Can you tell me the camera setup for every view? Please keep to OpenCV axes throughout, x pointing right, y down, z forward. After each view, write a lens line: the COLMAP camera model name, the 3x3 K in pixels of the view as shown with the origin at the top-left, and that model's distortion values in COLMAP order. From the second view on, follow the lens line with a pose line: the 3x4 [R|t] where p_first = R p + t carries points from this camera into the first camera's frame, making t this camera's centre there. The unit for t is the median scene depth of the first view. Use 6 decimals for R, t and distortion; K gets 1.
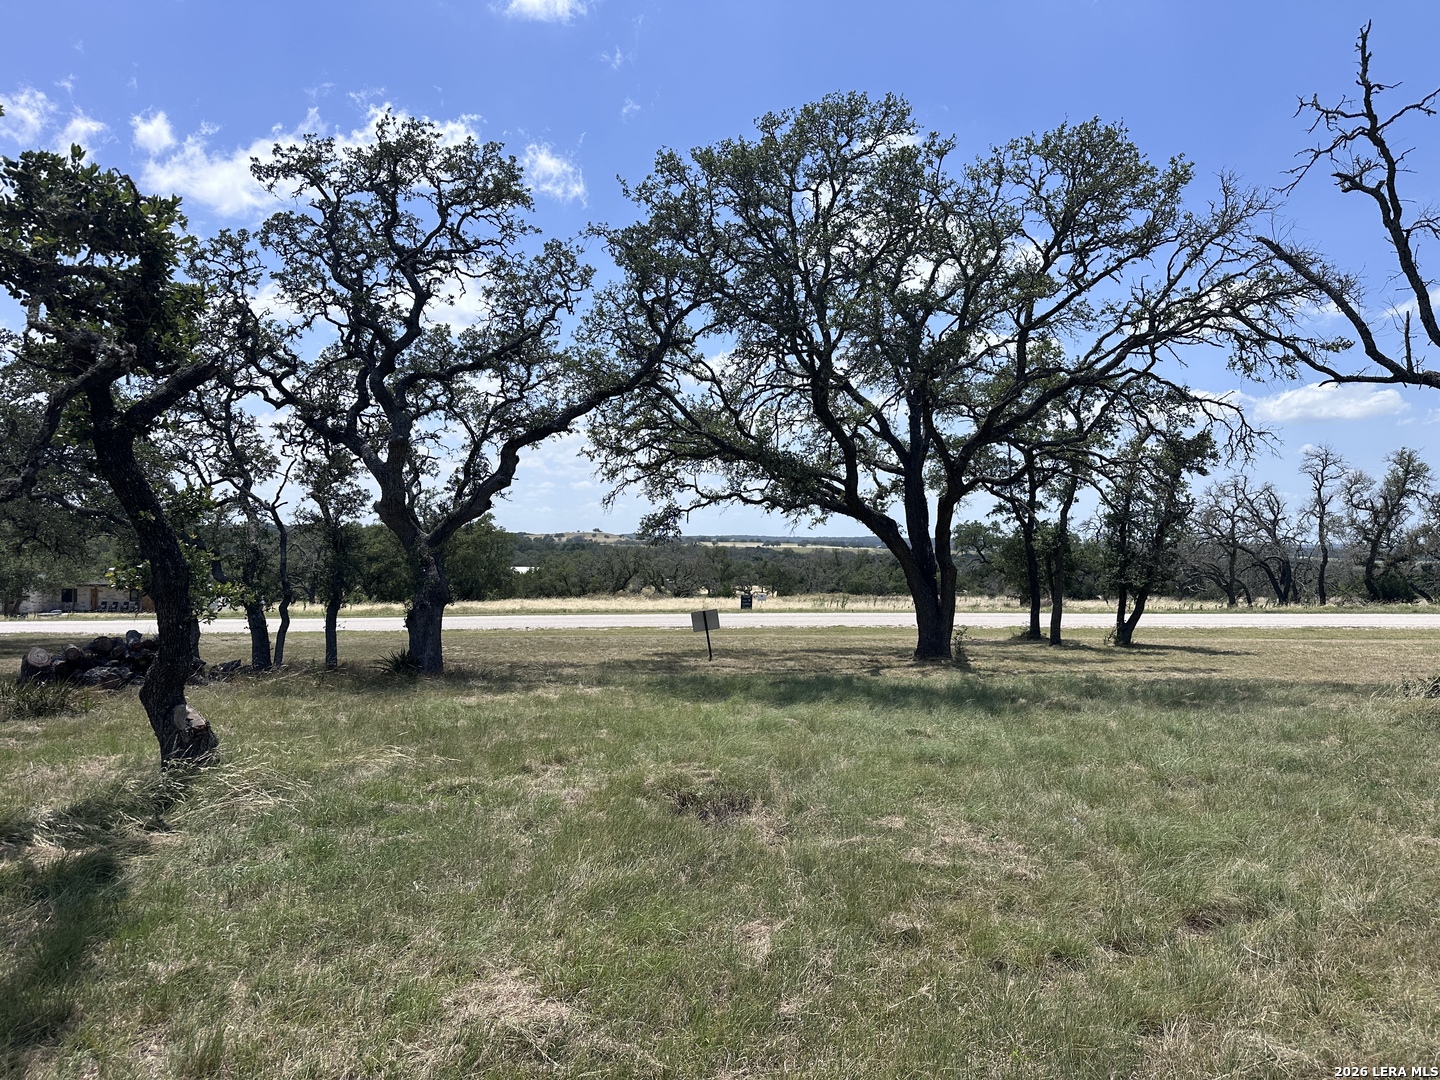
lens RADIAL K [[1006.4, 0, 724.6], [0, 1006.4, 541.8], [0, 0, 1]] dist [0.079686, -0.106577]
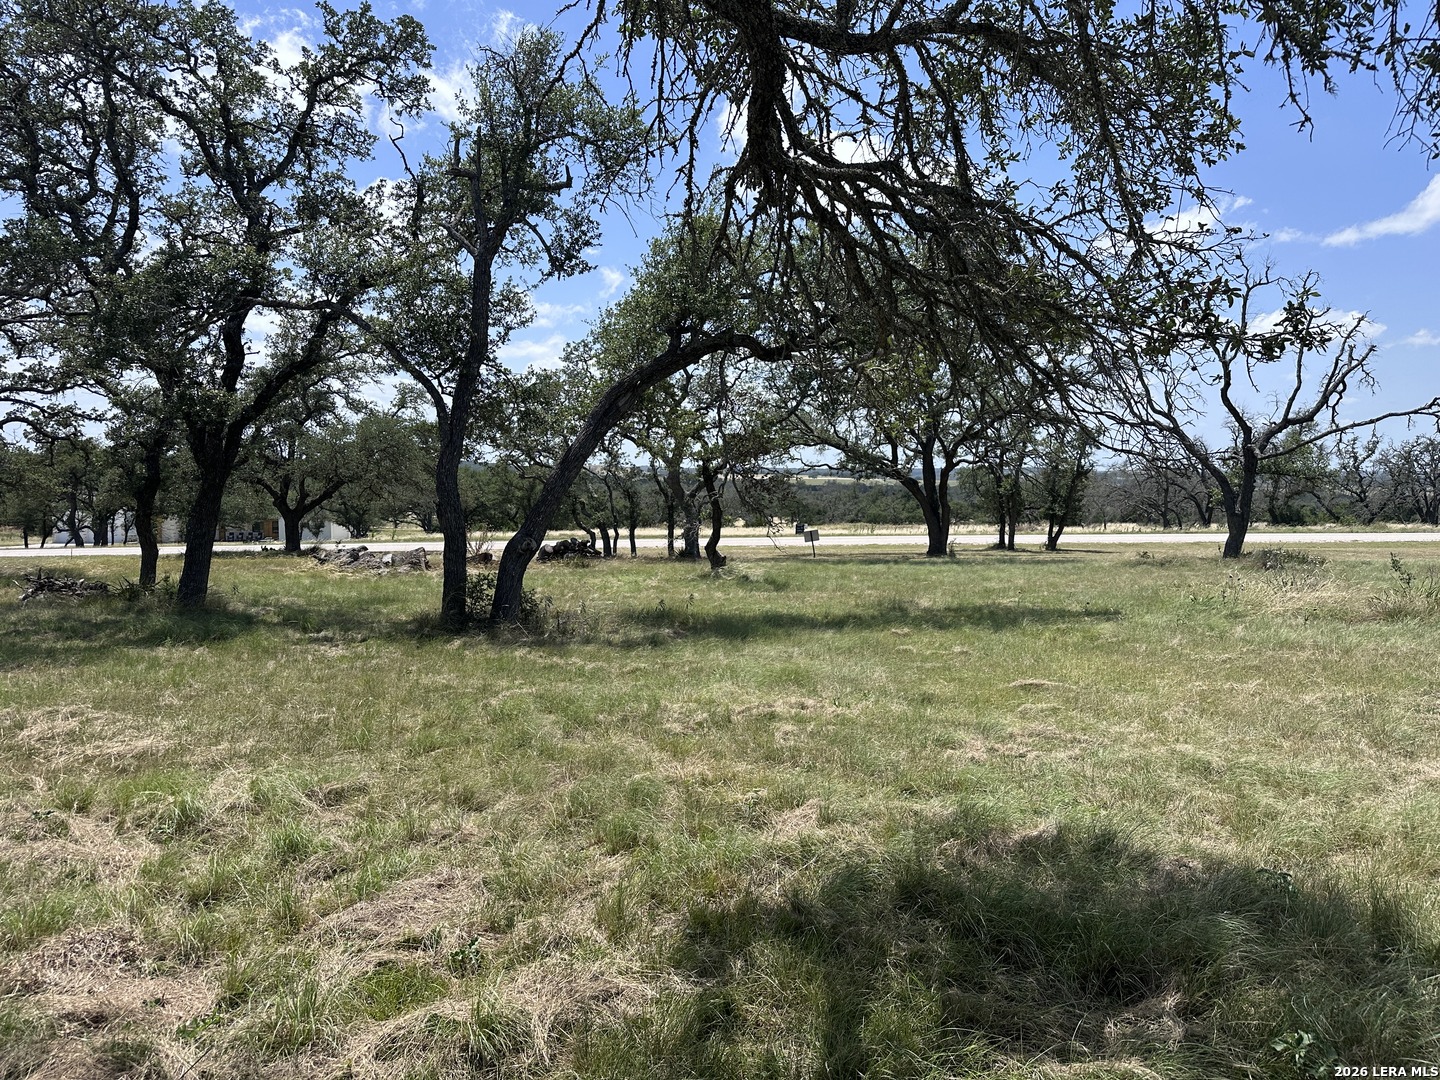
lens RADIAL K [[1006.4, 0, 724.6], [0, 1006.4, 541.8], [0, 0, 1]] dist [0.079686, -0.106577]
pose [[0.999964, -0.006846, -0.004979, -0.154419], [0.007169, 0.997652, 0.068113, -0.035521], [0.004501, -0.068146, 0.997665, -0.749637]]
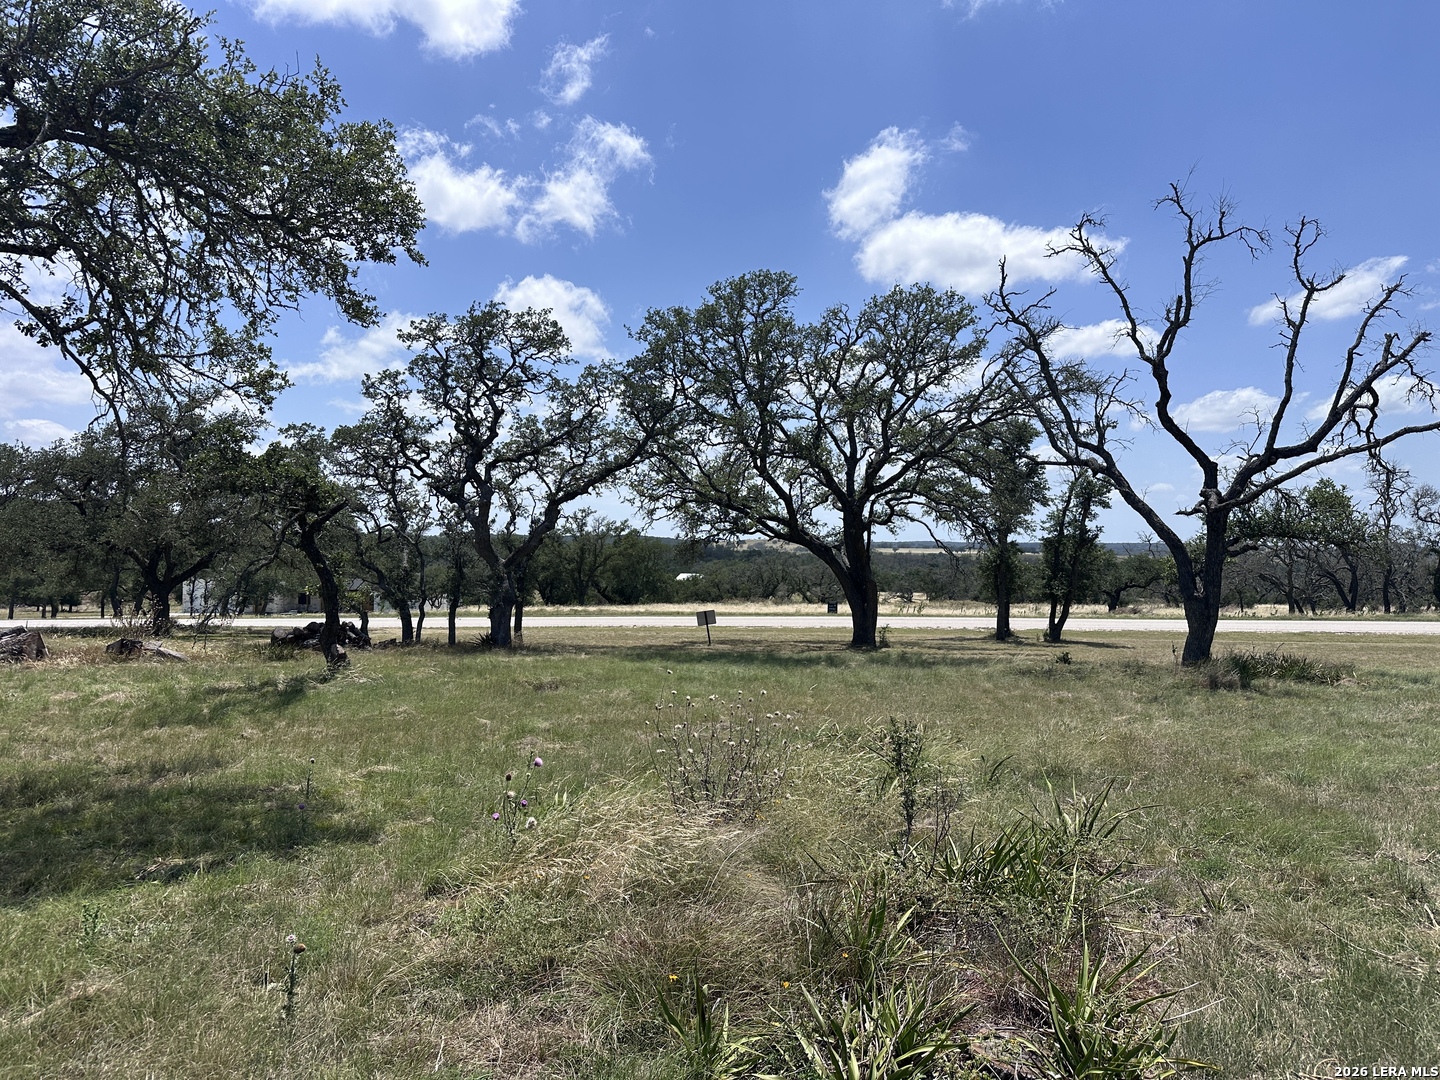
lens RADIAL K [[1006.4, 0, 724.6], [0, 1006.4, 541.8], [0, 0, 1]] dist [0.079686, -0.106577]
pose [[0.983710, -0.005611, -0.179675, 0.244025], [0.004505, 0.999968, -0.006560, -0.018117], [0.179706, 0.005644, 0.983704, -0.361945]]
